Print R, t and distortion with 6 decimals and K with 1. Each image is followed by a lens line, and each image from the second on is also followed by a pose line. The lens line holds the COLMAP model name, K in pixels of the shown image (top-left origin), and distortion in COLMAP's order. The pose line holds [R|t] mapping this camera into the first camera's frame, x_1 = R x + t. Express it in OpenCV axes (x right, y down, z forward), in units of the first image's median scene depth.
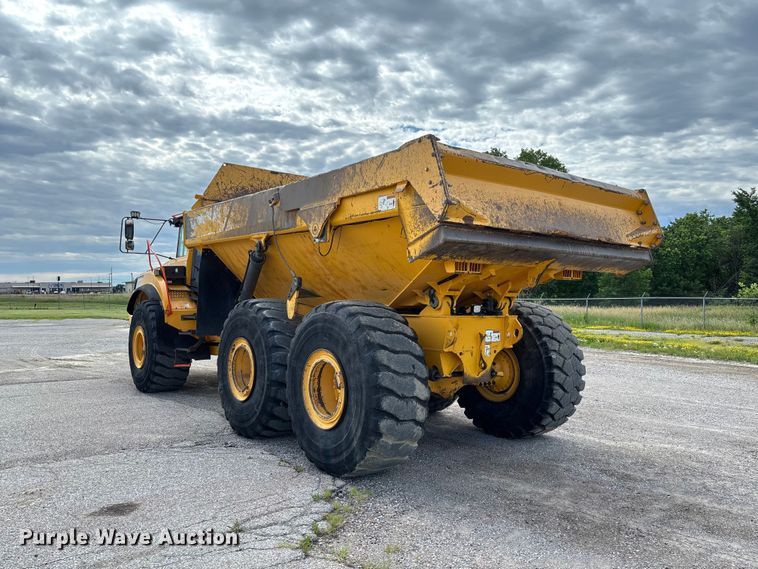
lens RADIAL K [[588.5, 0, 379.0], [0, 588.5, 284.5], [0, 0, 1]] dist [0.159200, -0.177541]
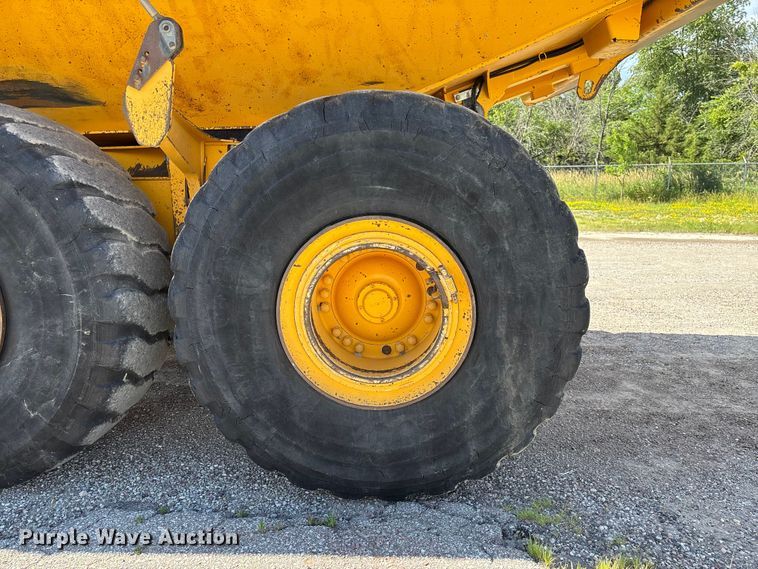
lens RADIAL K [[588.2, 0, 374.4], [0, 588.2, 297.1], [0, 0, 1]] dist [0.003909, -0.002696]
pose [[0.642698, -0.161048, 0.749001, -0.435431], [-0.010064, 0.975797, 0.218448, 0.088357], [-0.766054, -0.147934, 0.625522, 0.851855]]
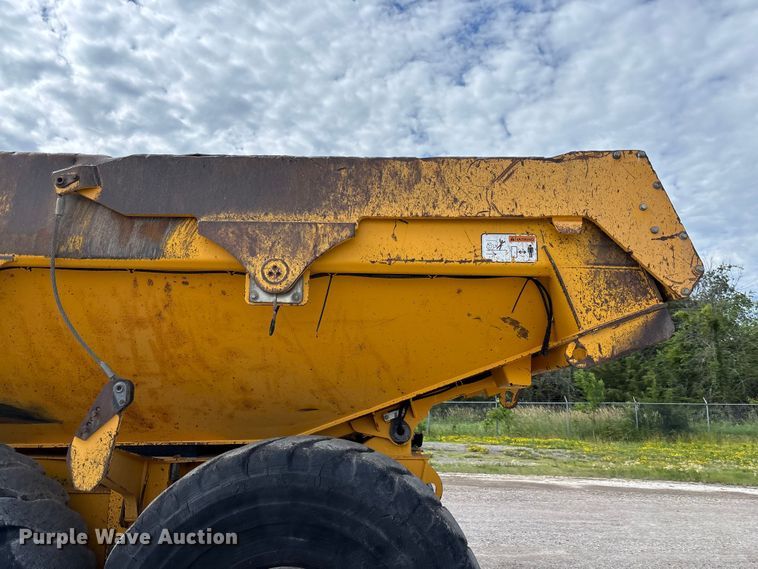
lens RADIAL K [[582.5, 0, 384.1], [0, 582.5, 281.7], [0, 0, 1]] dist [0.049158, -0.071668]
pose [[0.606990, 0.157932, 0.778858, -0.446213], [-0.027628, 0.983655, -0.177929, -0.015016], [-0.794229, 0.086483, 0.601433, 0.777656]]
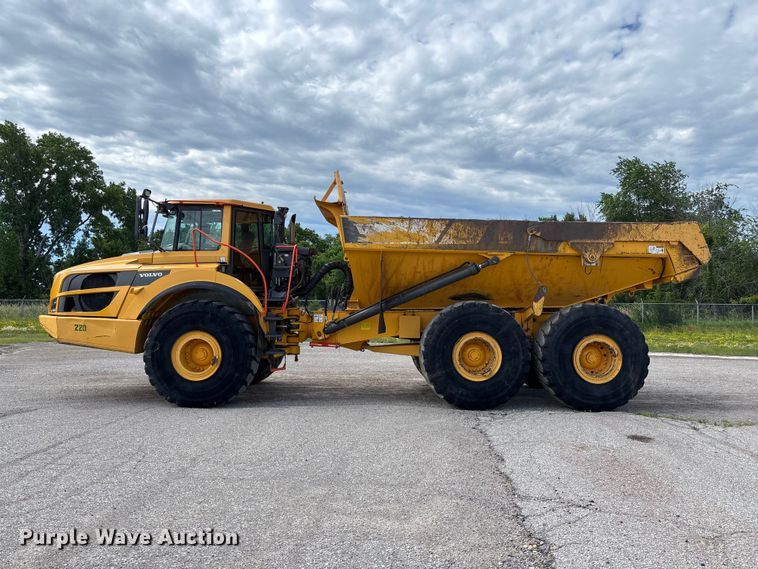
lens RADIAL K [[582.5, 0, 384.1], [0, 582.5, 281.7], [0, 0, 1]] dist [0.049158, -0.071668]
pose [[0.599481, 0.032158, 0.799743, -1.905943], [-0.029761, 0.999397, -0.017877, 0.016237], [-0.799836, -0.013085, 0.600077, 0.585471]]
